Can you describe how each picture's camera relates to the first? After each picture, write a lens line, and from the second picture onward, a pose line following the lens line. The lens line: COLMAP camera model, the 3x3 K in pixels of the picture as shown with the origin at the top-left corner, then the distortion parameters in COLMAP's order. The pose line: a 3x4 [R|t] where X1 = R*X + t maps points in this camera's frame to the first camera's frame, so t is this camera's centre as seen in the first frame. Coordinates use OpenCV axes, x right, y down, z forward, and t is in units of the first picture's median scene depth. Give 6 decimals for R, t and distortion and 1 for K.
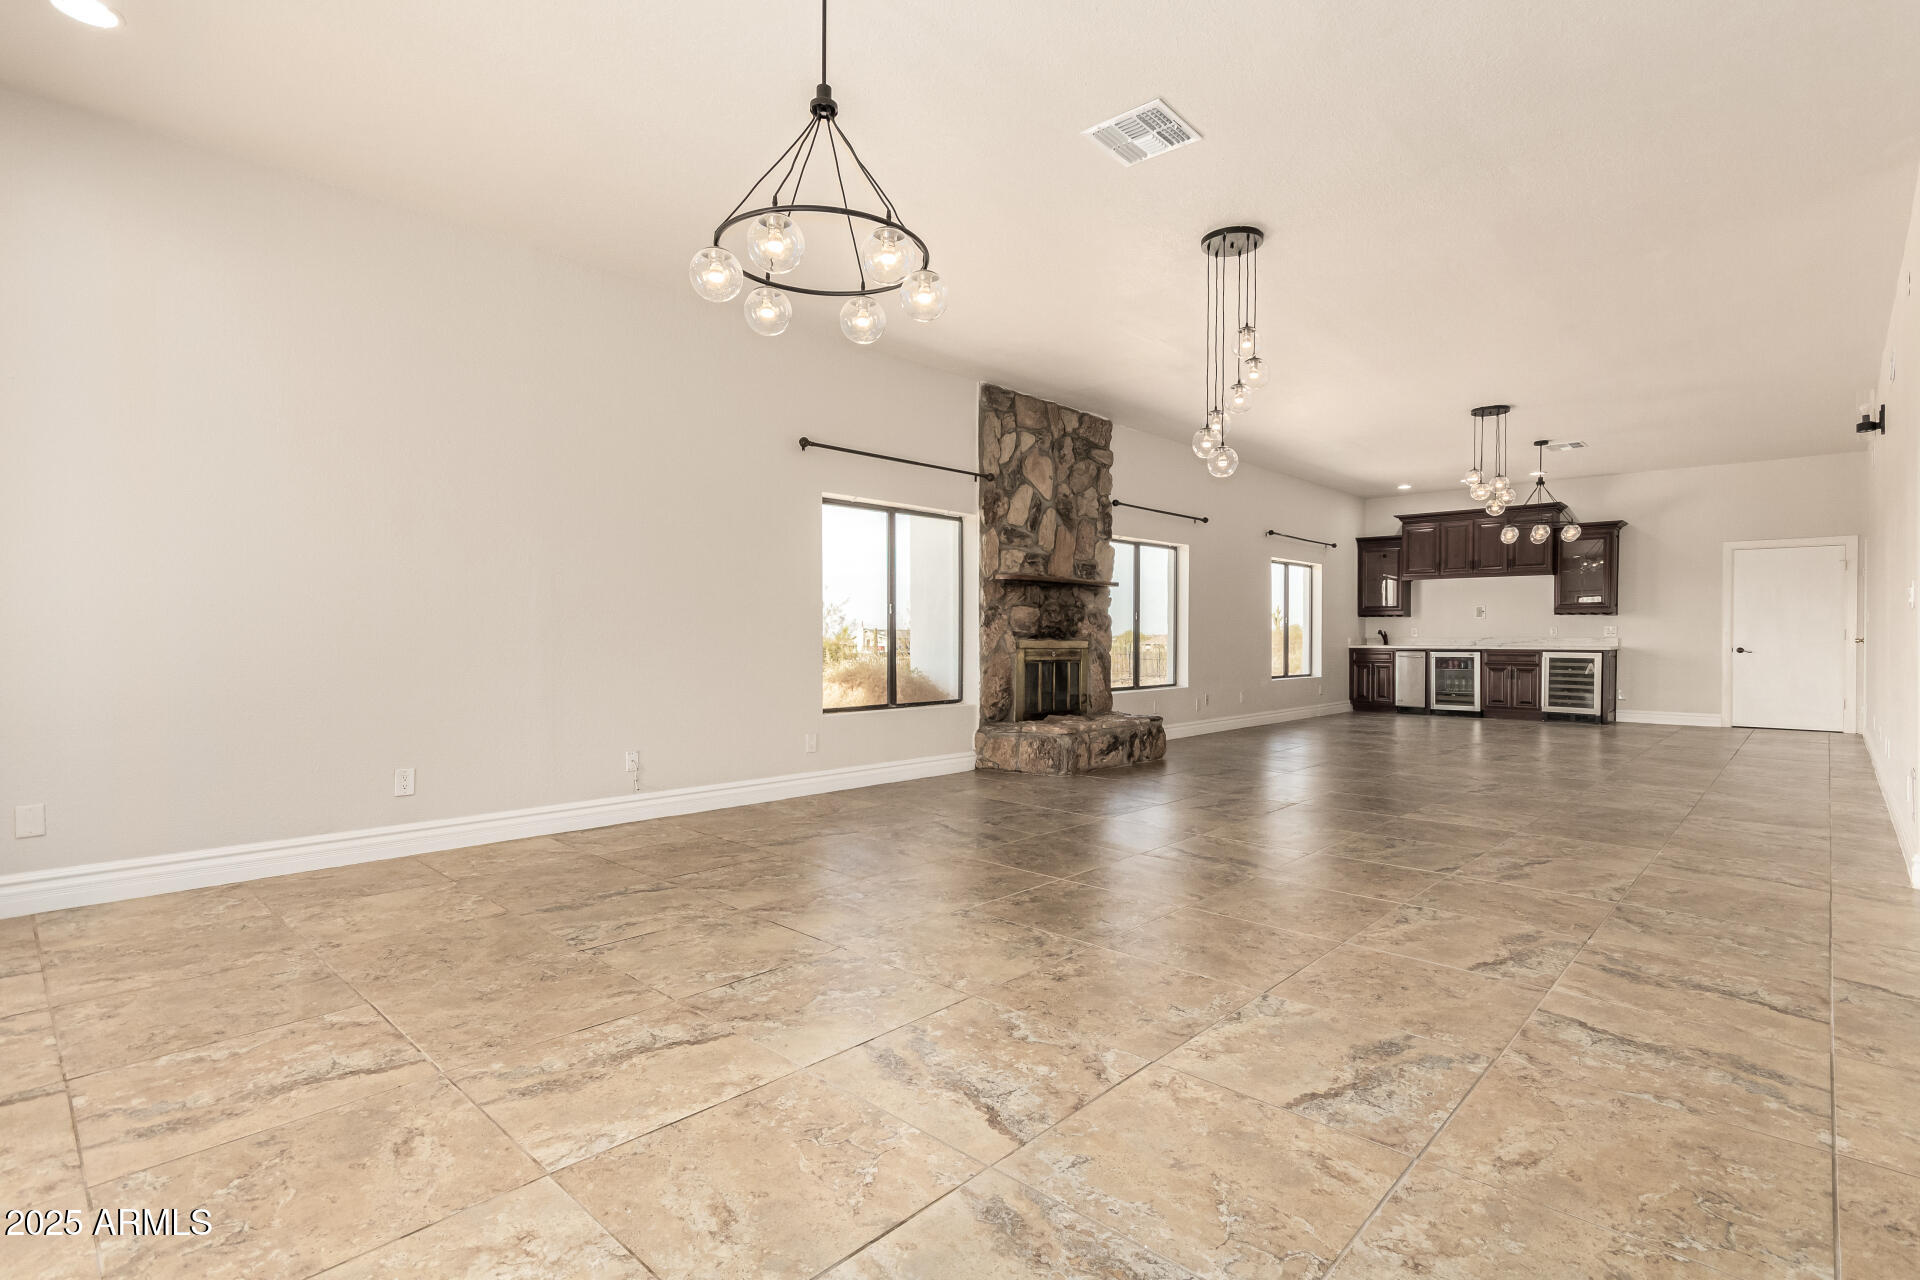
lens RADIAL K [[900.1, 0, 962.1], [0, 900.1, 640.2], [0, 0, 1]] dist [0.005645, 0.000623]
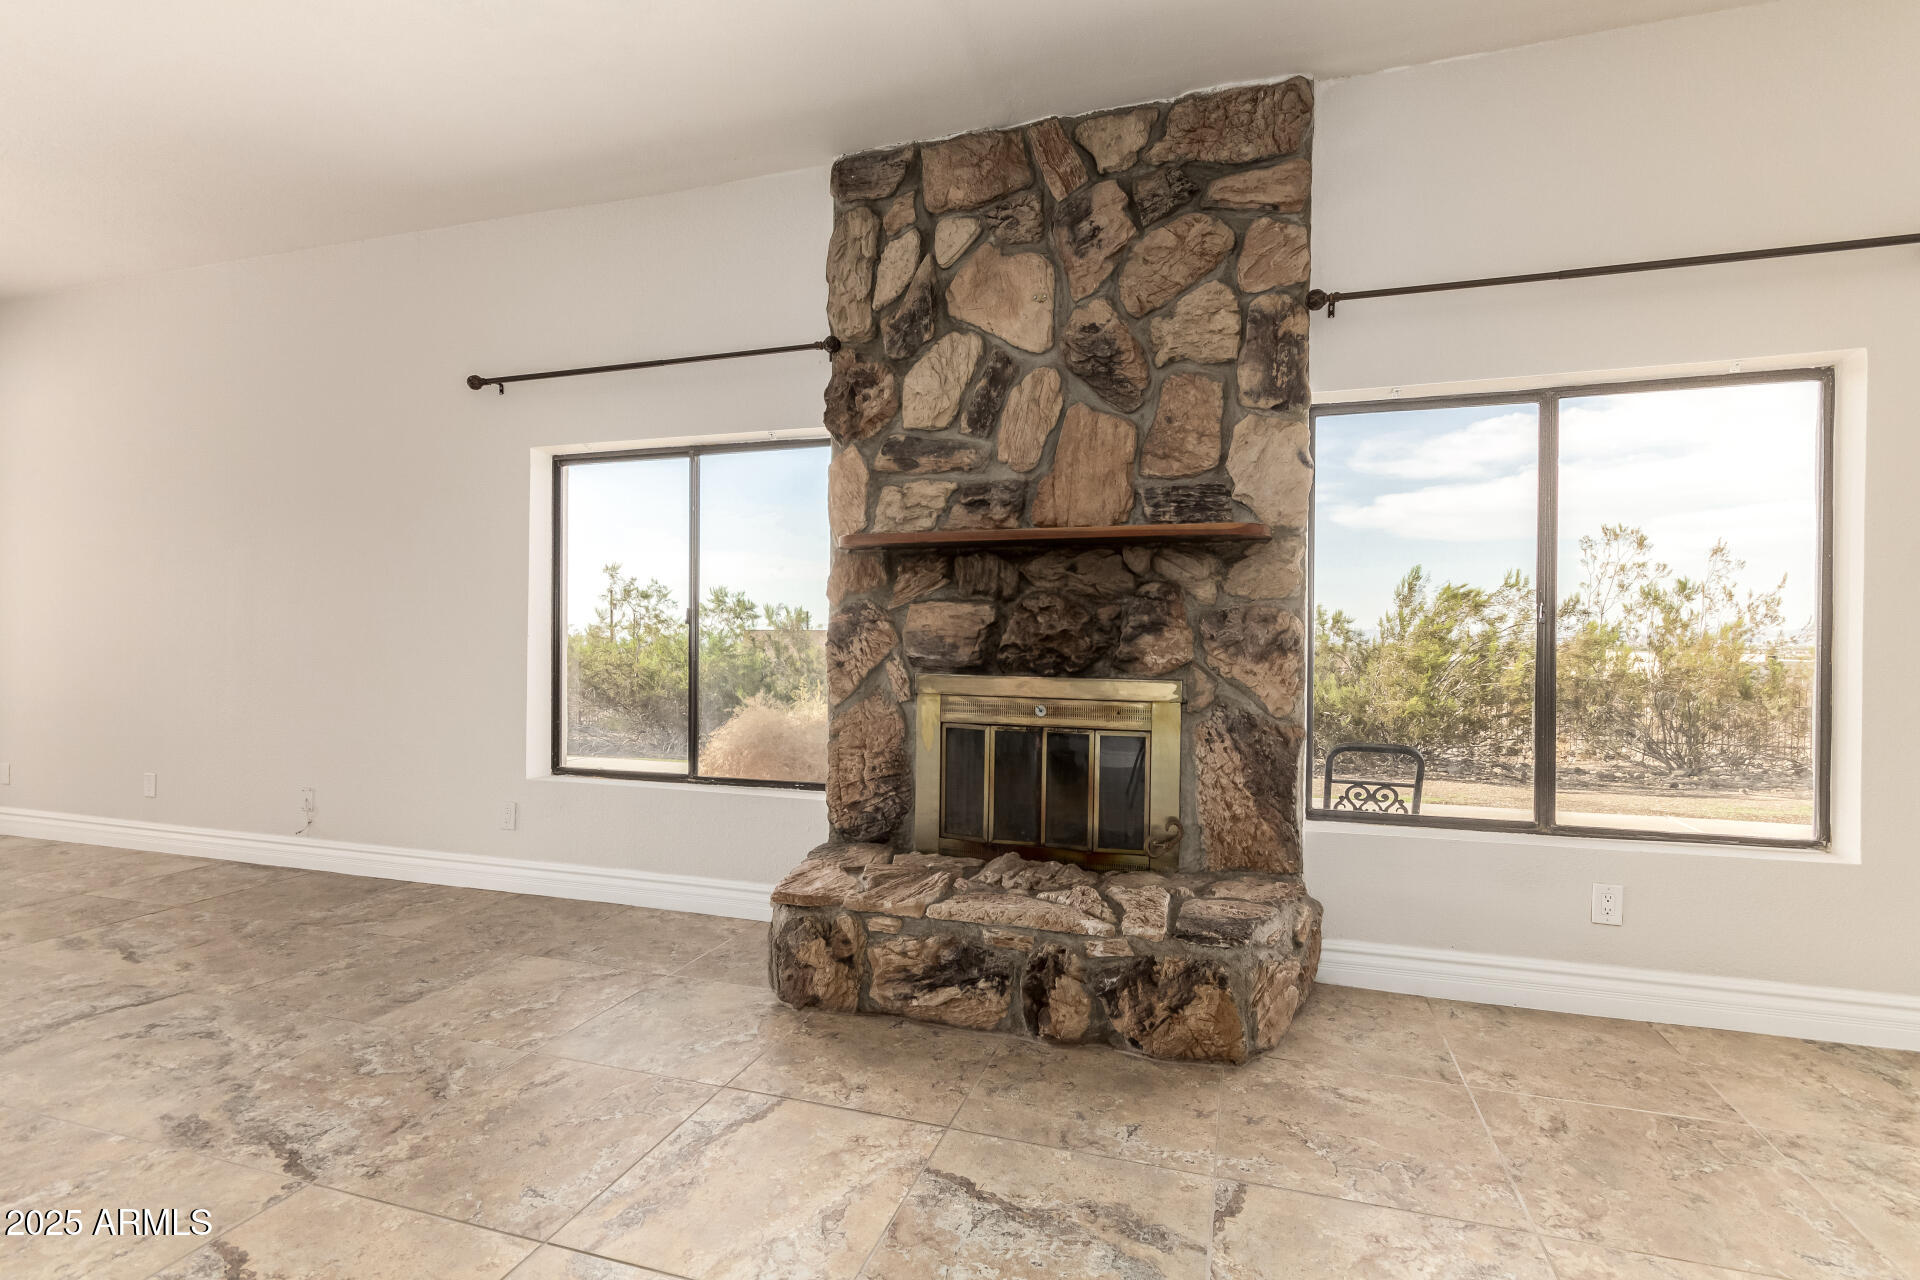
lens RADIAL K [[900.1, 0, 960.5], [0, 900.1, 636.7], [0, 0, 1]] dist [0.005645, 0.000623]
pose [[0.444379, 0.000254, -0.895839, 0.470932], [-0.008864, 0.999952, -0.004113, -0.017659], [0.895795, 0.009768, 0.444360, 0.787403]]
